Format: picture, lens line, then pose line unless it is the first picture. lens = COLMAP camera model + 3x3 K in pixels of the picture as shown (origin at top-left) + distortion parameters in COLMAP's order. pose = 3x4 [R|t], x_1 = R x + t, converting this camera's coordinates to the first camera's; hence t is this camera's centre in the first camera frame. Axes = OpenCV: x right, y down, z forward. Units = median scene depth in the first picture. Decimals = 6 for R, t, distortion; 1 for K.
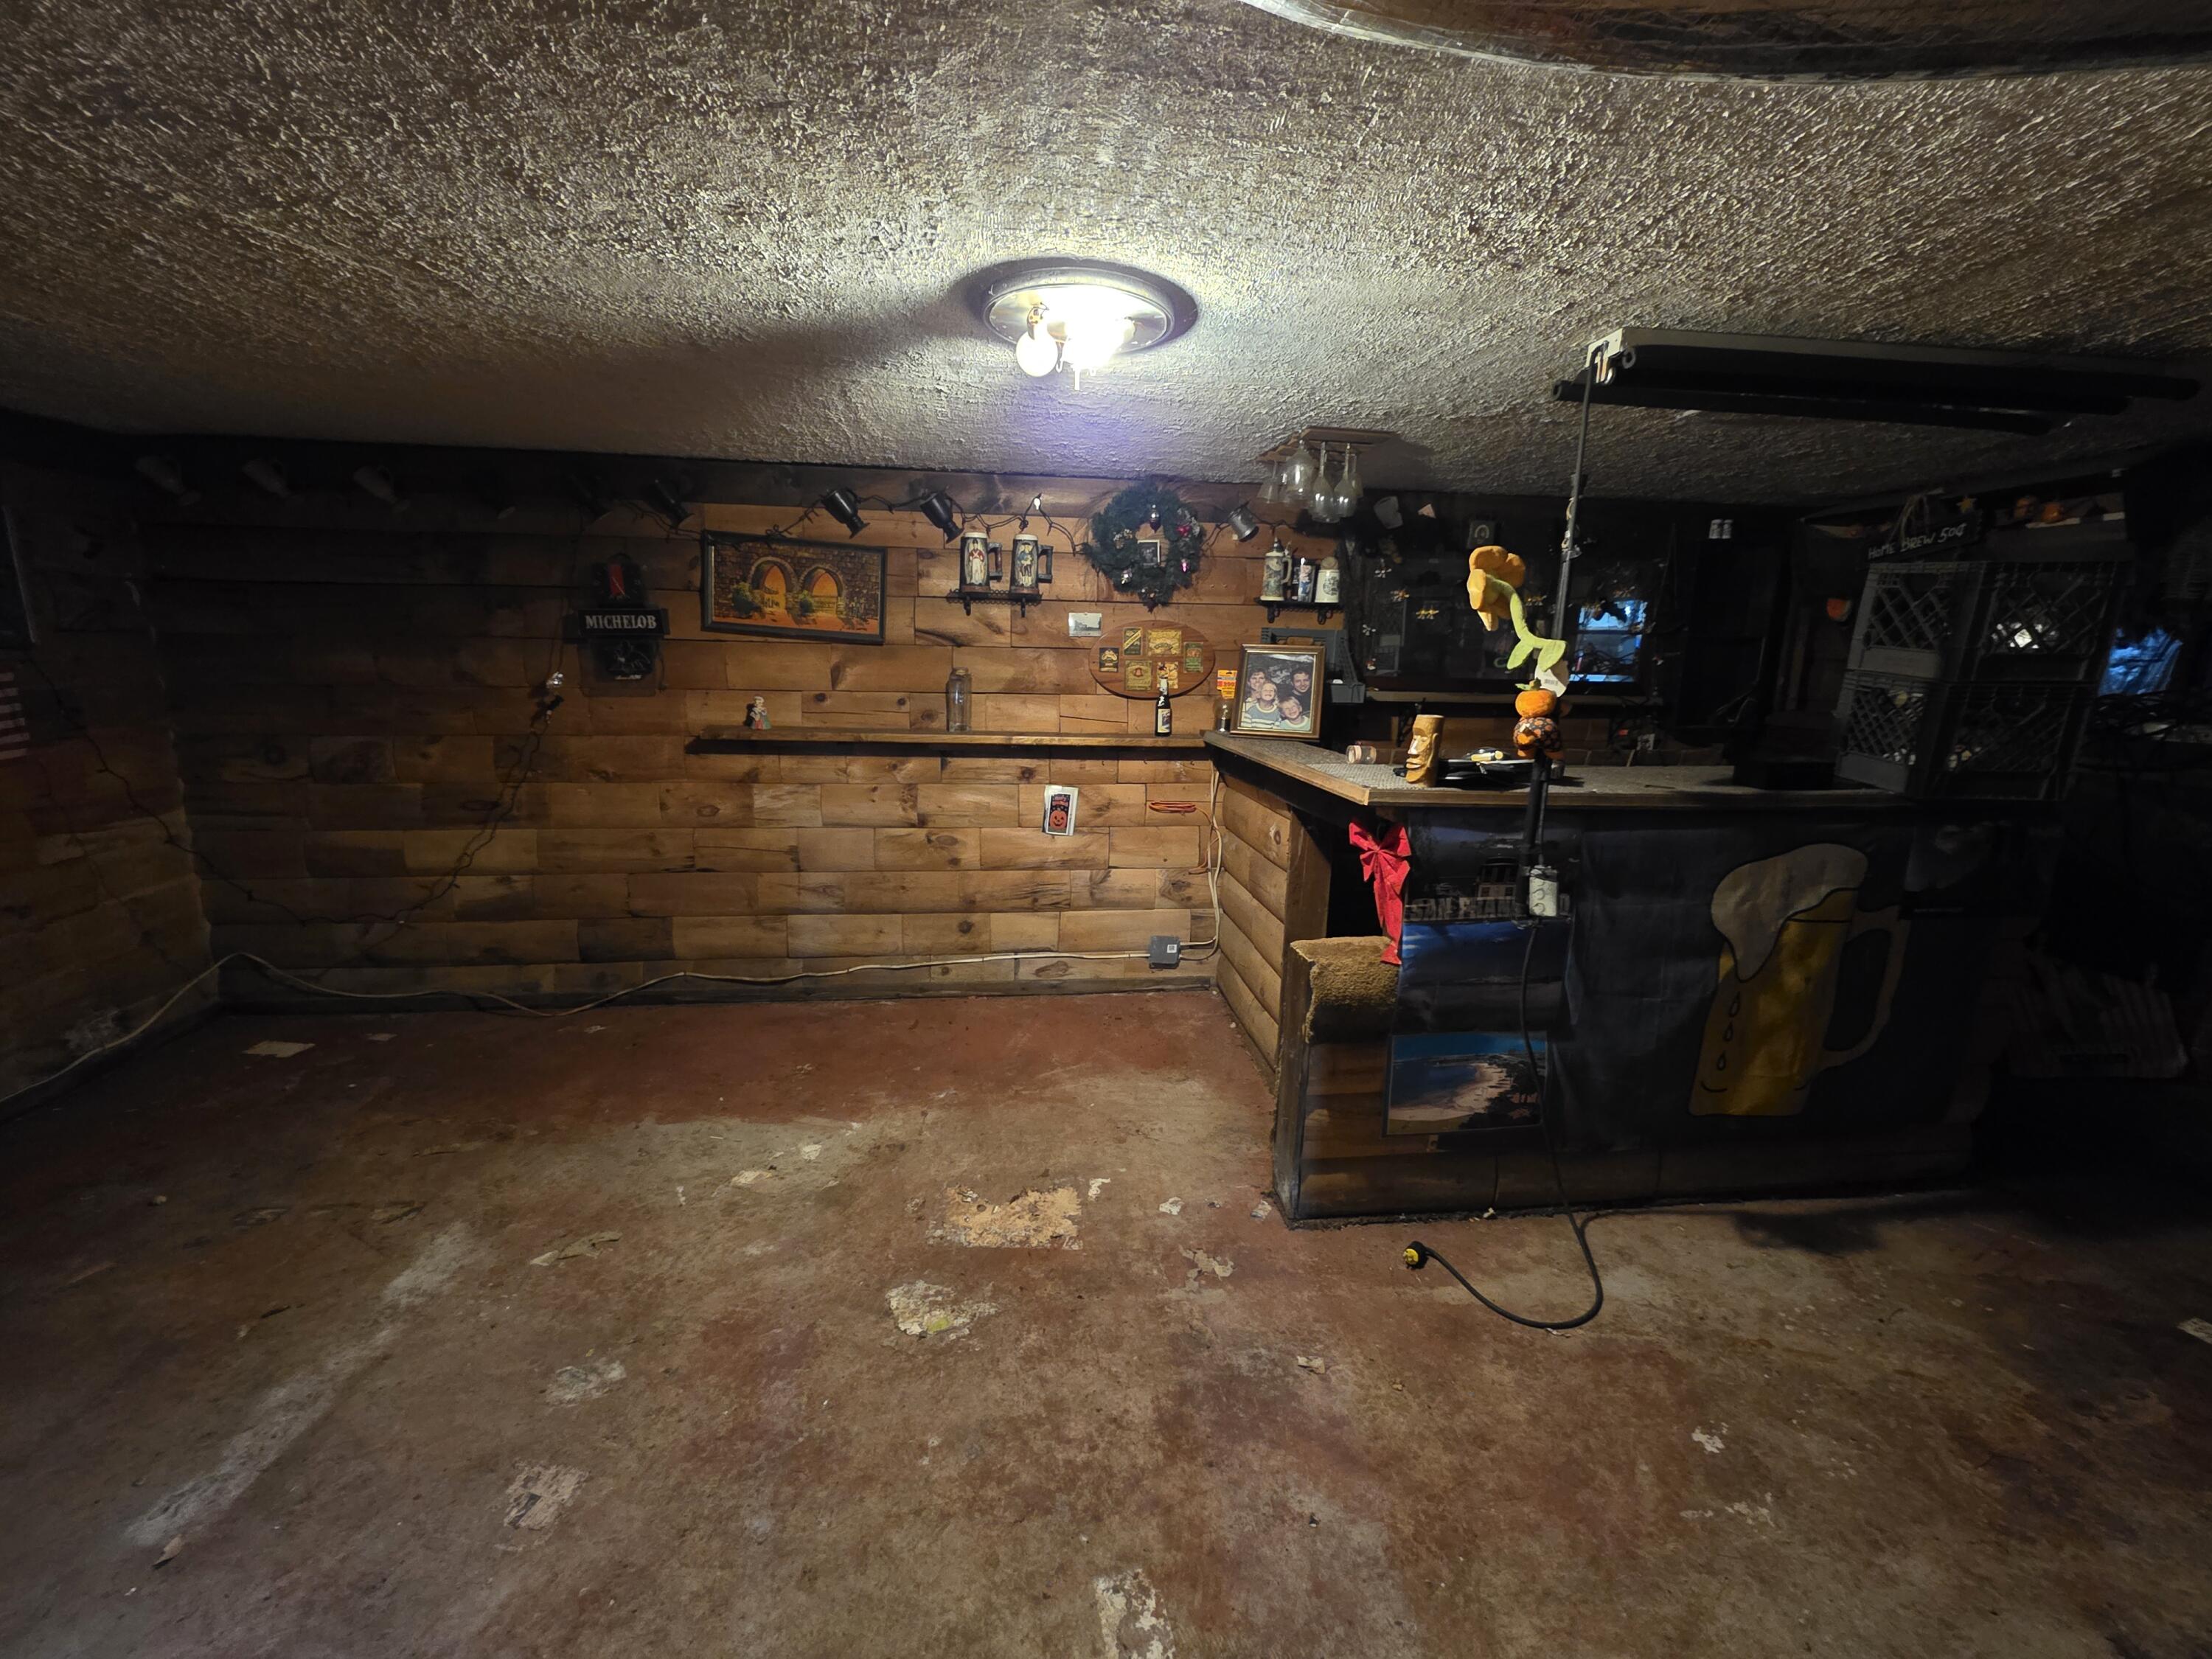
lens RADIAL K [[883.8, 0, 1106.8], [0, 883.8, 833.1], [0, 0, 1]] dist [-0.001304, 0.000213]
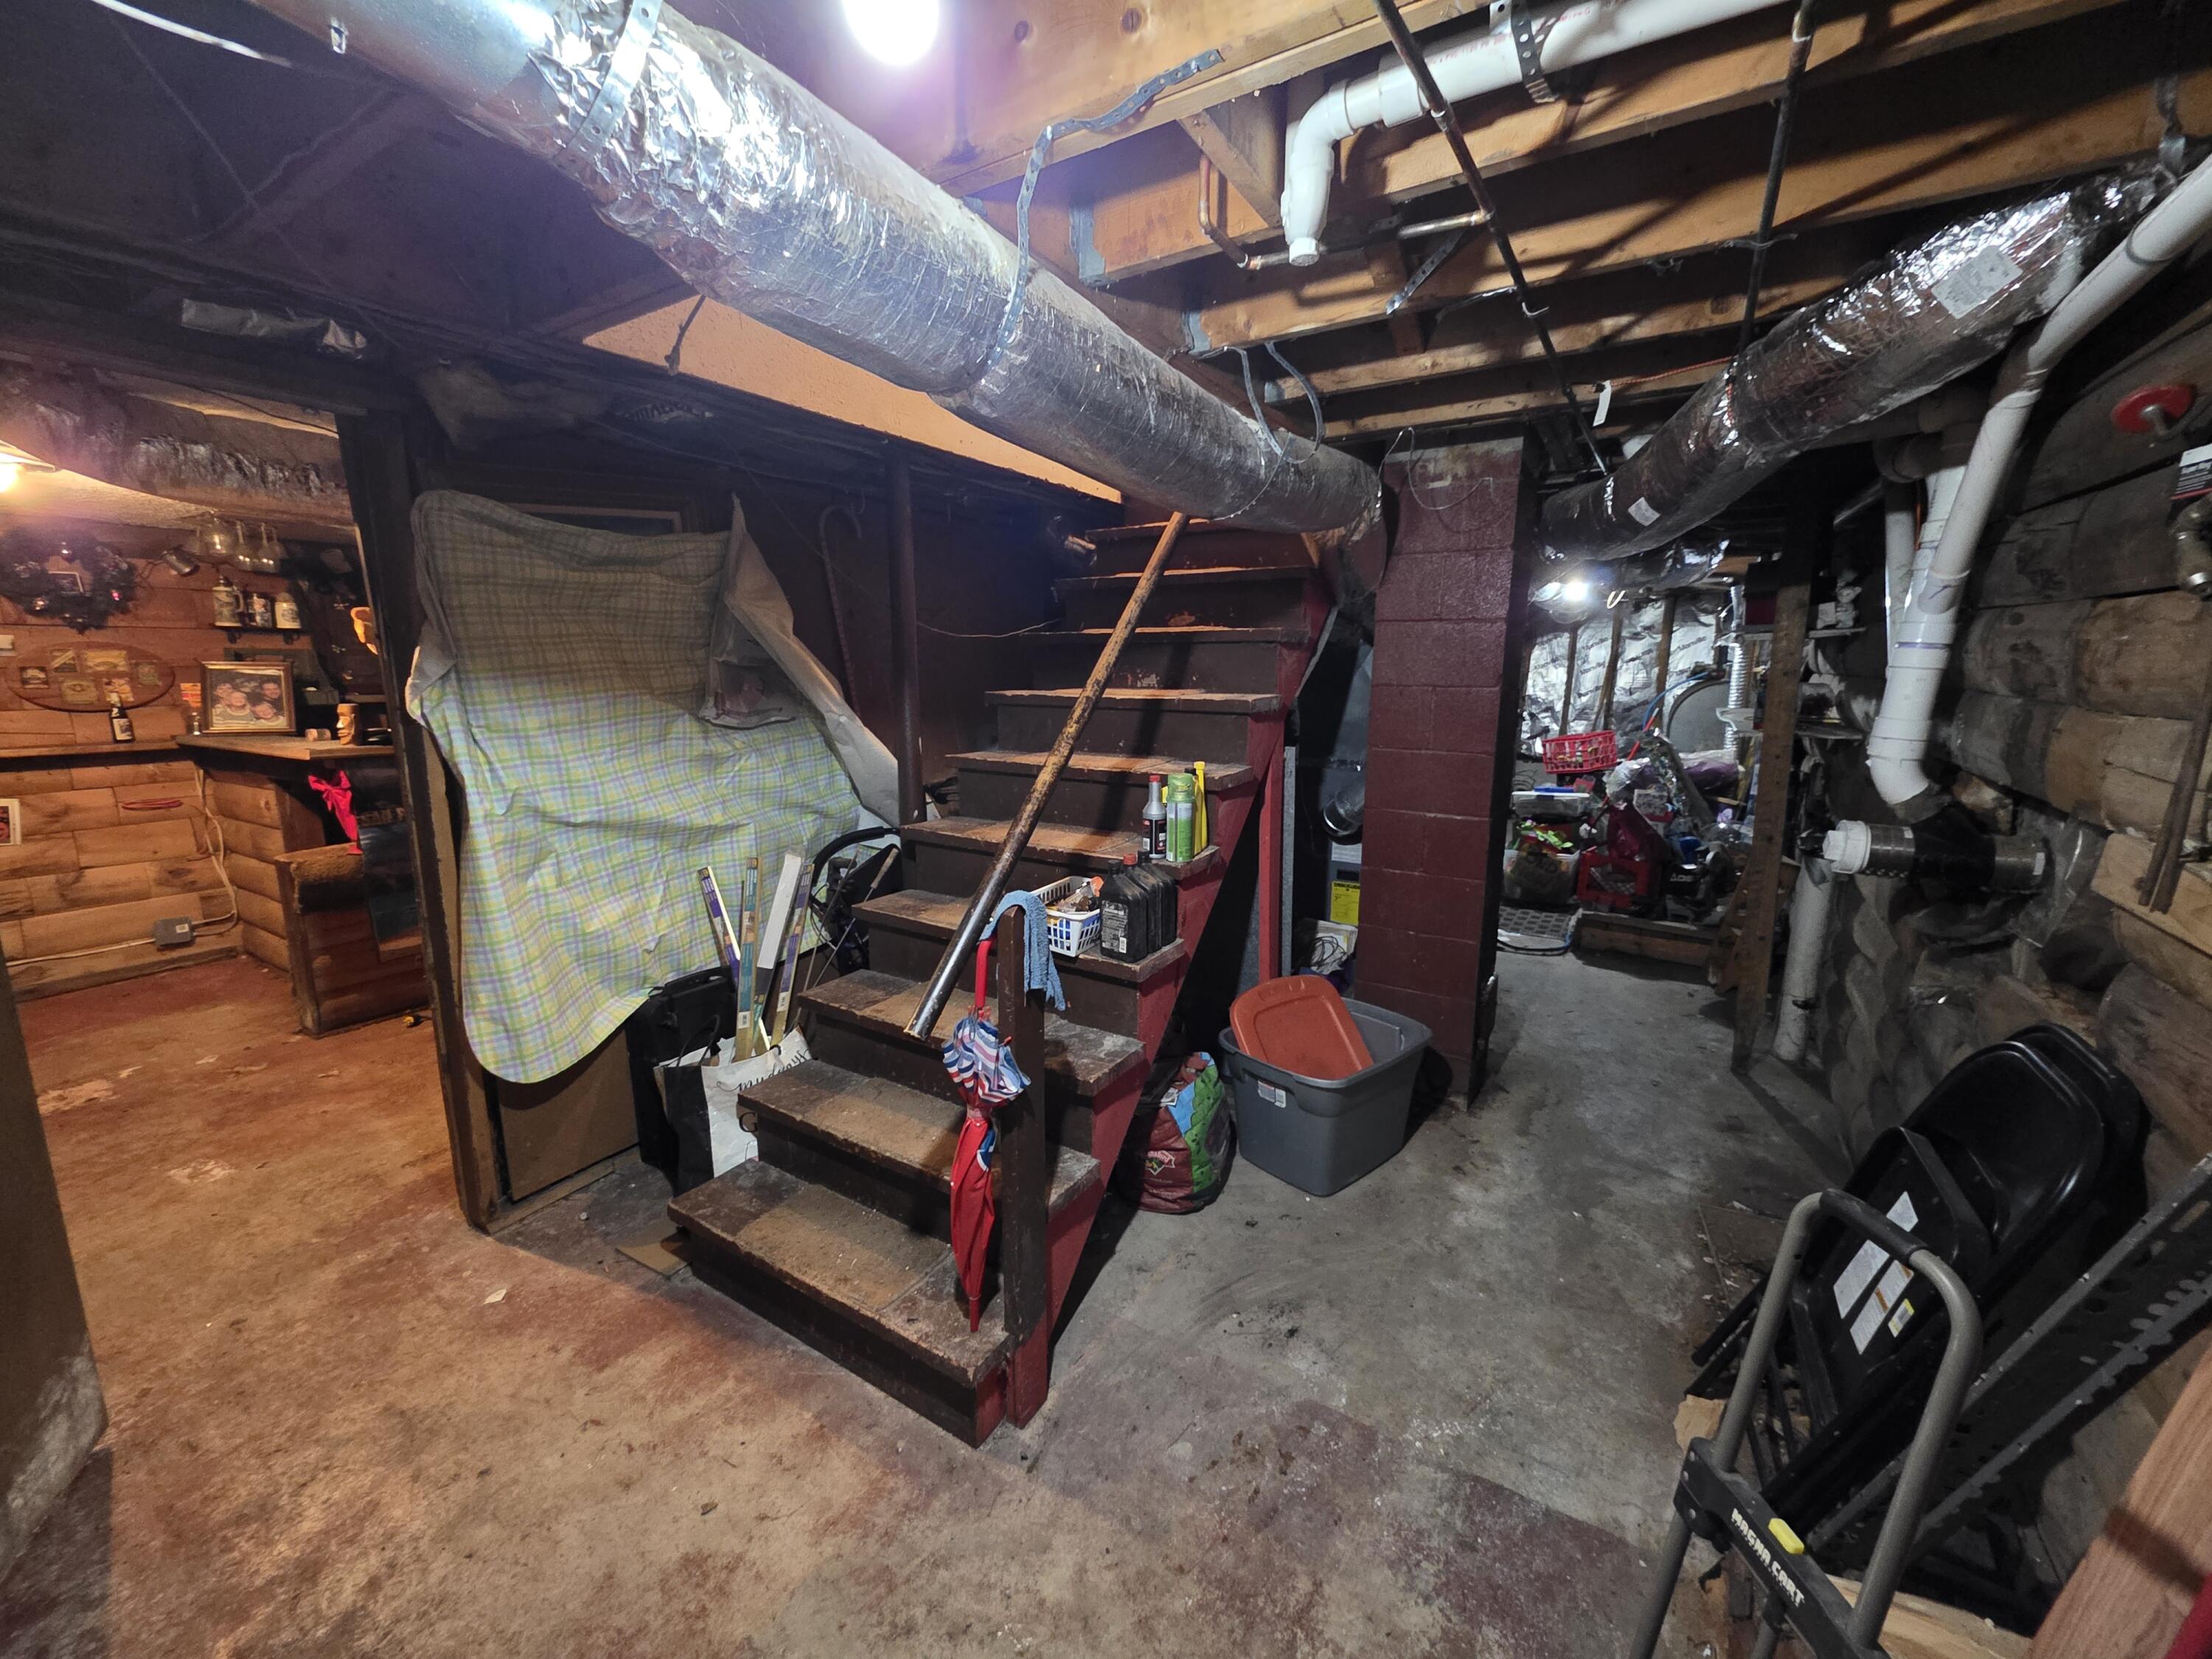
lens RADIAL K [[883.8, 0, 1114.3], [0, 883.8, 825.7], [0, 0, 1]] dist [-0.001304, 0.000213]
pose [[0.621408, -0.157931, 0.767405, -0.034290], [0.169515, 0.983374, 0.065112, 0.140423], [-0.764929, 0.089625, 0.637848, -0.706972]]
